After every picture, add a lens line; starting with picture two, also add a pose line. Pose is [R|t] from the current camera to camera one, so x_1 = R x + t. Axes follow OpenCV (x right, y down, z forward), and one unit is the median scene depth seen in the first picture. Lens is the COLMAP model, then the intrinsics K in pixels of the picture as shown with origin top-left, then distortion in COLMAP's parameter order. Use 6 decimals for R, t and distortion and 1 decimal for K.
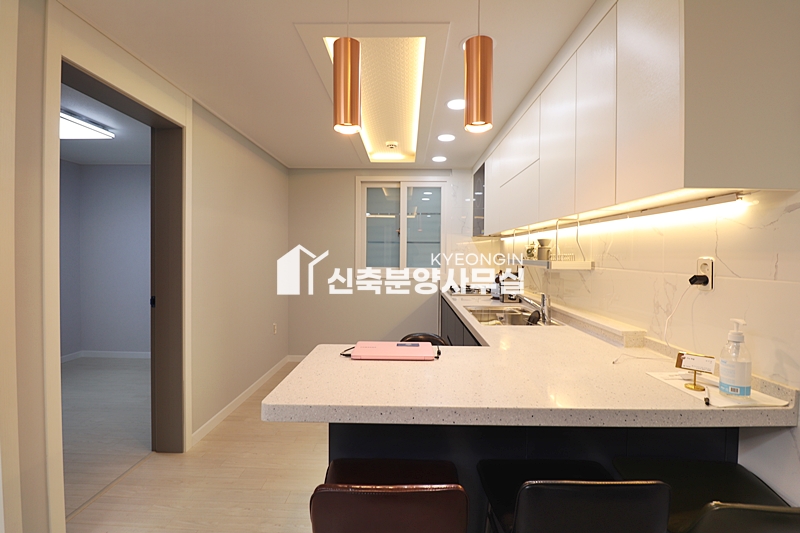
lens RADIAL K [[368.0, 0, 400.5], [0, 368.0, 256.7], [0, 0, 1]] dist [-0.003329, -0.010138]
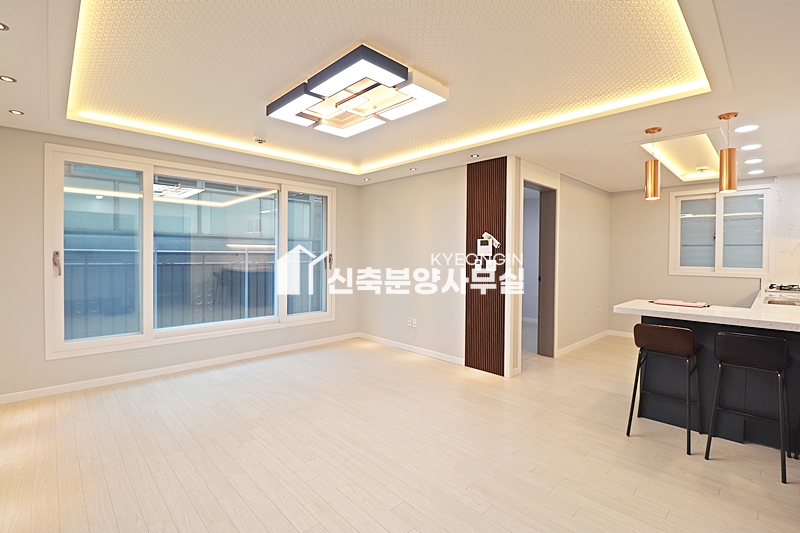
lens RADIAL K [[368.0, 0, 400.0], [0, 368.0, 259.2], [0, 0, 1]] dist [-0.003329, -0.010138]
pose [[0.709276, 0.008319, -0.704881, 0.194927], [-0.008349, 0.999959, 0.003400, 0.015986], [0.704881, 0.003473, 0.709317, -0.953114]]
